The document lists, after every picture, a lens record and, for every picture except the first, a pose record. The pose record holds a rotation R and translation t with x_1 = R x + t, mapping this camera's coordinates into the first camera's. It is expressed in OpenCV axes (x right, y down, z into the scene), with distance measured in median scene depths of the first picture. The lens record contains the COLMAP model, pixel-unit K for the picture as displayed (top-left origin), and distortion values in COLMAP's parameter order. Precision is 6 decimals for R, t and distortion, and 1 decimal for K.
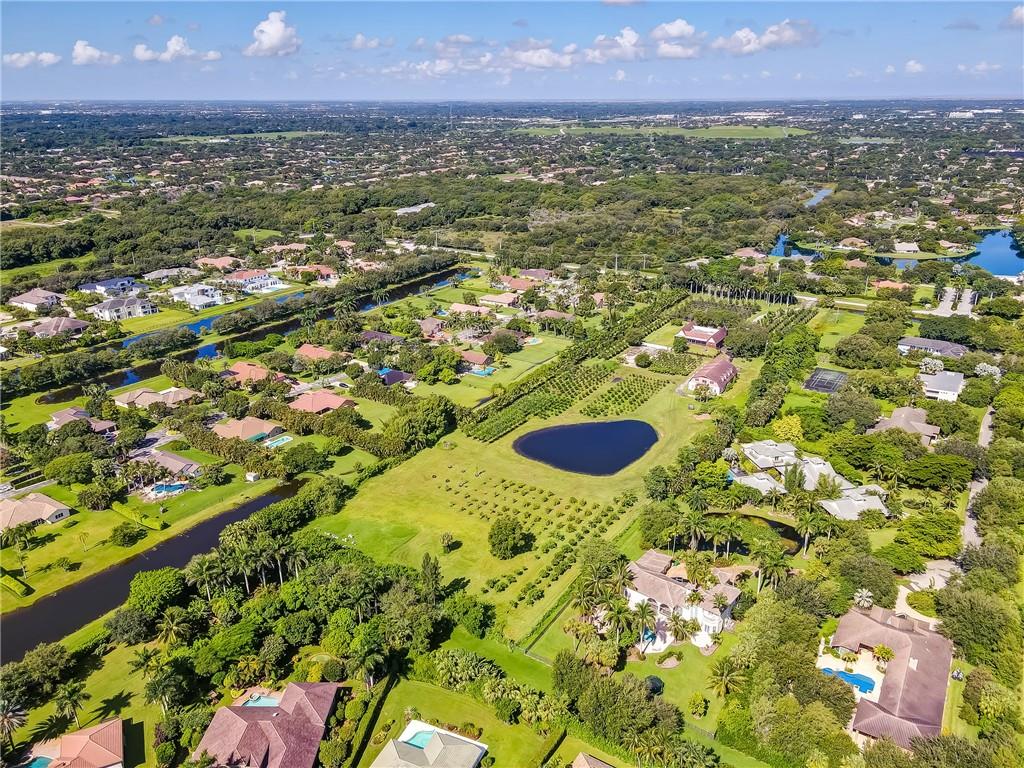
lens RADIAL K [[744.9, 0, 513.1], [0, 744.9, 384.1], [0, 0, 1]] dist [0.007064, 0.024187]
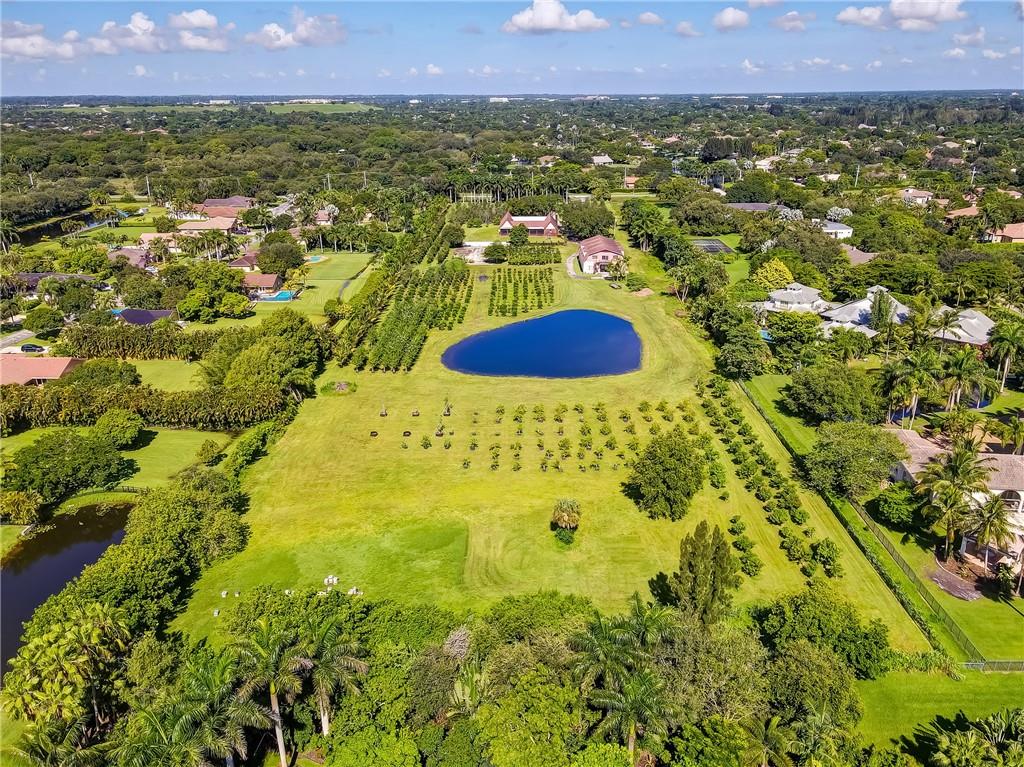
lens RADIAL K [[758.1, 0, 513.6], [0, 758.1, 384.3], [0, 0, 1]] dist [0.021437, -0.001558]
pose [[0.847301, -0.191365, 0.495440, -0.246704], [0.194949, 0.979779, 0.045040, 0.077523], [-0.494041, 0.058423, 0.867474, 0.452868]]
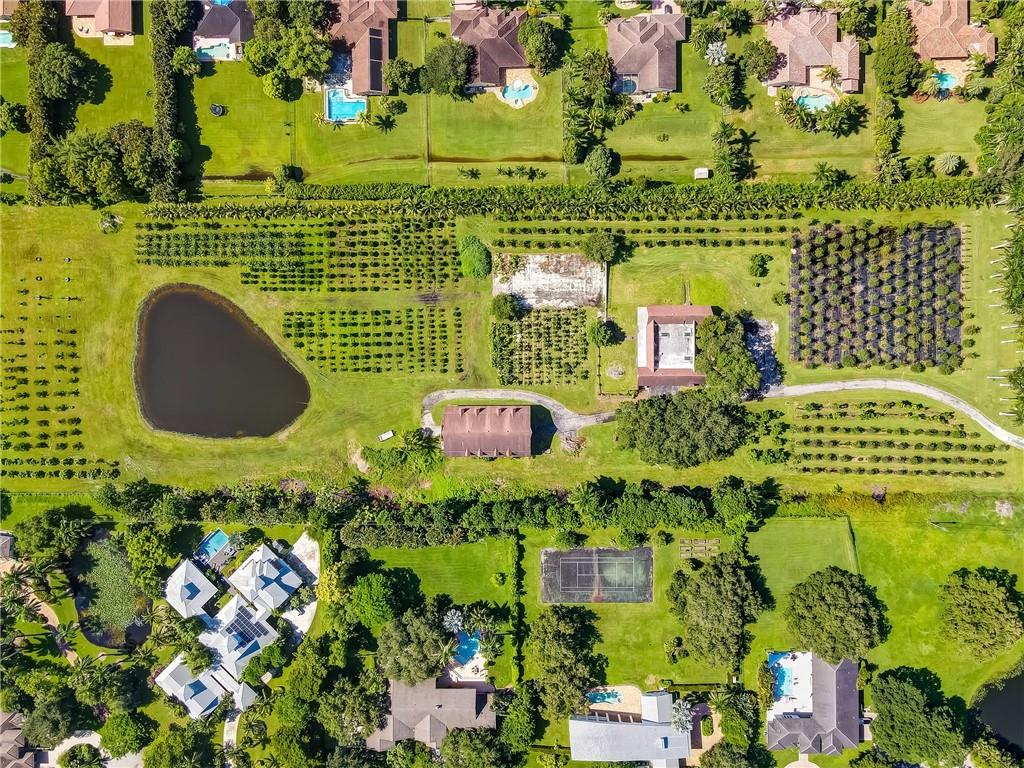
lens RADIAL K [[739.5, 0, 520.9], [0, 739.5, 387.2], [0, 0, 1]] dist [0.003164, 0.019845]
pose [[0.549410, 0.835525, -0.006882, 0.300596], [-0.280013, 0.191873, 0.940626, -0.738179], [0.787237, -0.514862, 0.339375, 0.963668]]
